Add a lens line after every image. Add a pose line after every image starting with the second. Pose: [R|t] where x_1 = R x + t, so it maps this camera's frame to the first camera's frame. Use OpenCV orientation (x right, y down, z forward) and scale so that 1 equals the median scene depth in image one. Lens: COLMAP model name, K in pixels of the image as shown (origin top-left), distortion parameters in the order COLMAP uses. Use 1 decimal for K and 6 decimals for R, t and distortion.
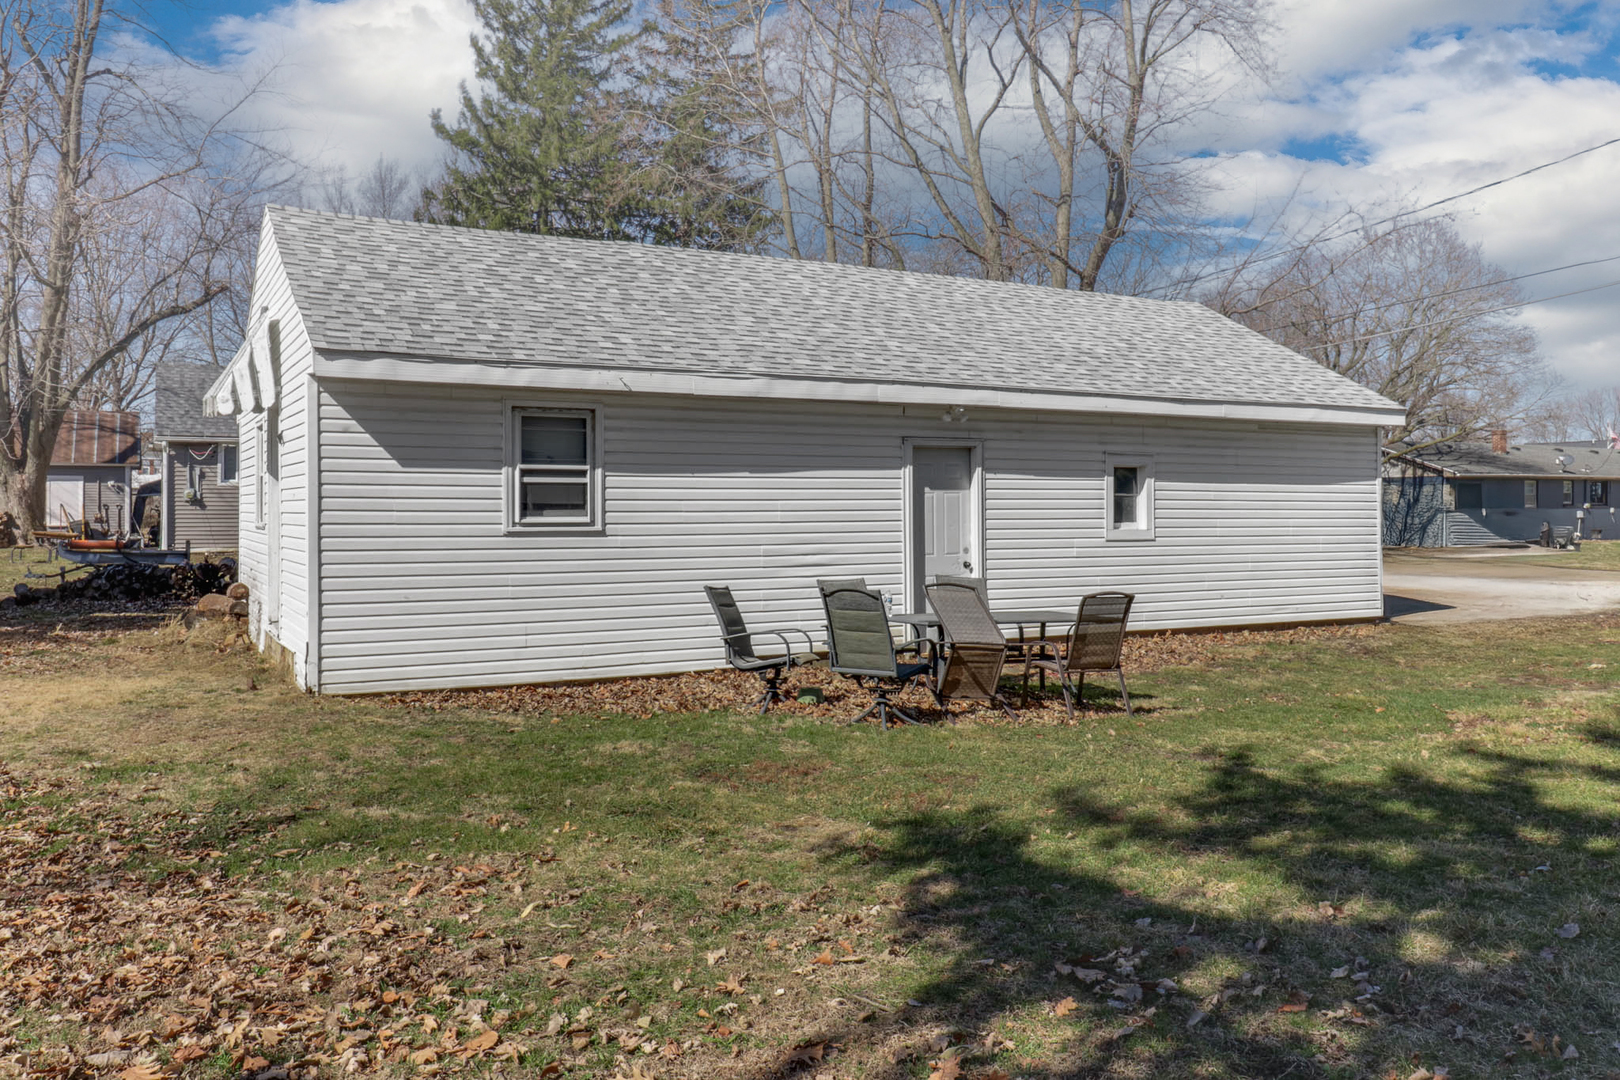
lens RADIAL K [[1270.1, 0, 815.1], [0, 1270.1, 543.1], [0, 0, 1]] dist [0.009094, 0.003996]
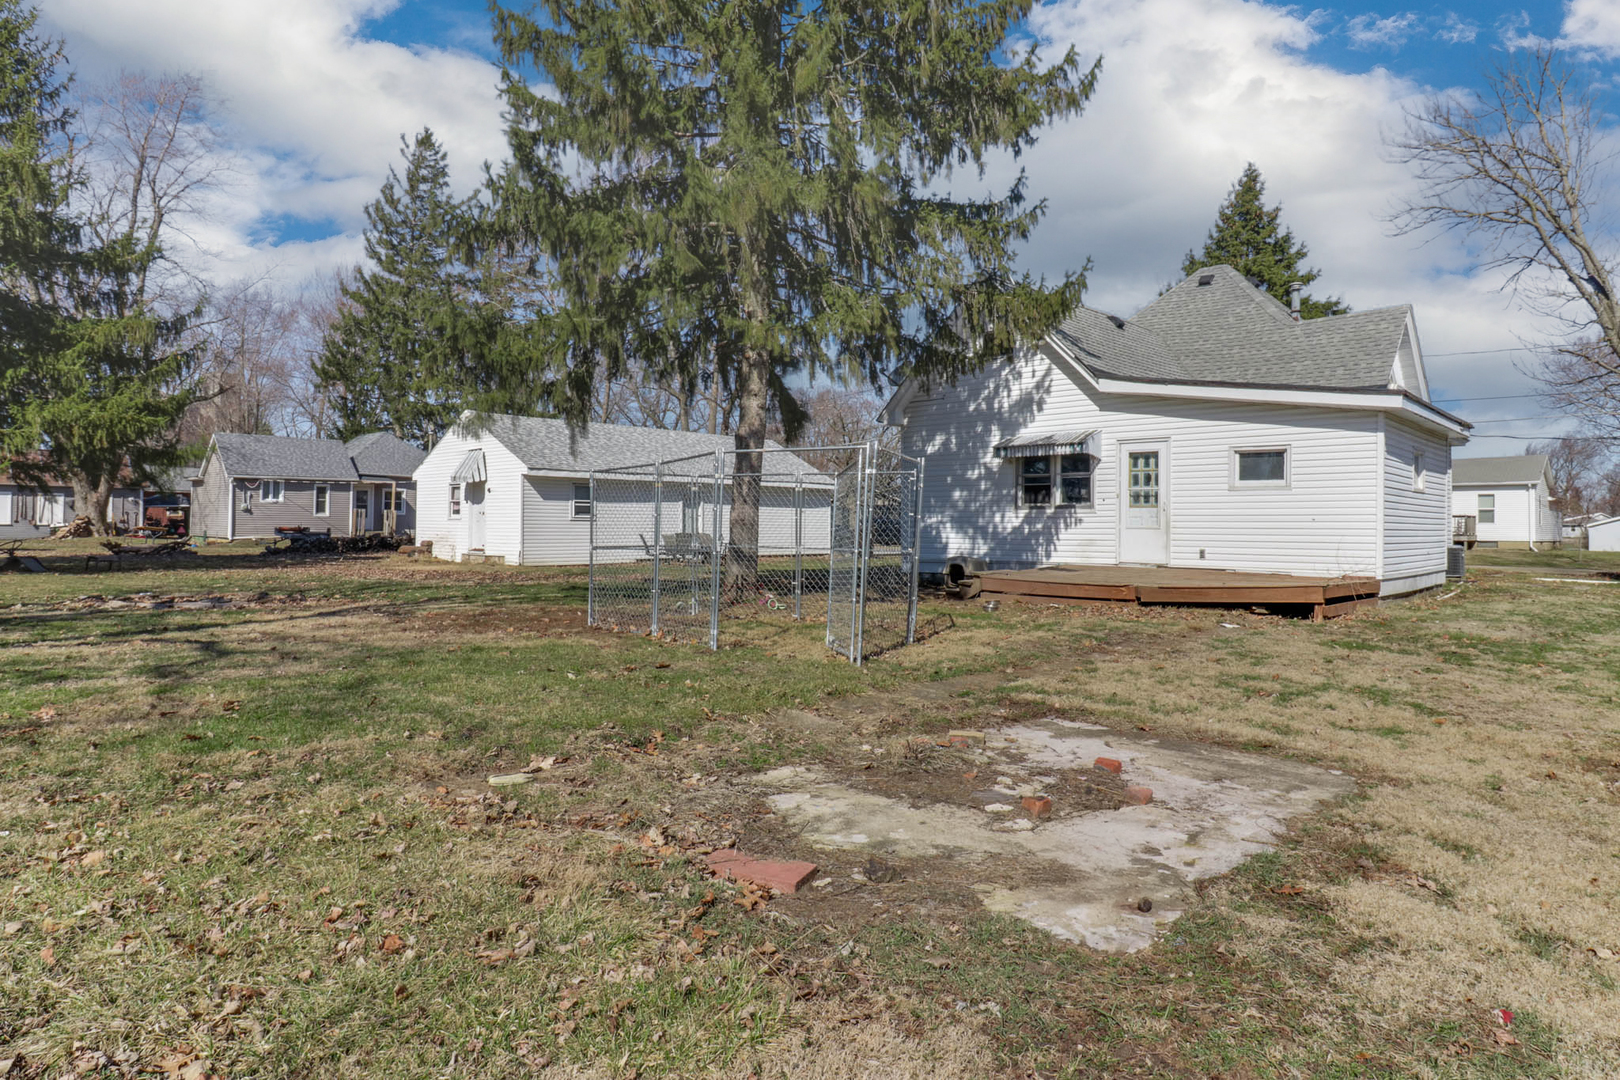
lens RADIAL K [[974.5, 0, 801.2], [0, 974.5, 531.7], [0, 0, 1]] dist [0.021654, -0.006392]
pose [[0.954618, 0.005133, 0.297788, -0.354885], [0.000704, 0.999810, -0.019491, 0.060723], [-0.297832, 0.018816, 0.954433, -1.379538]]
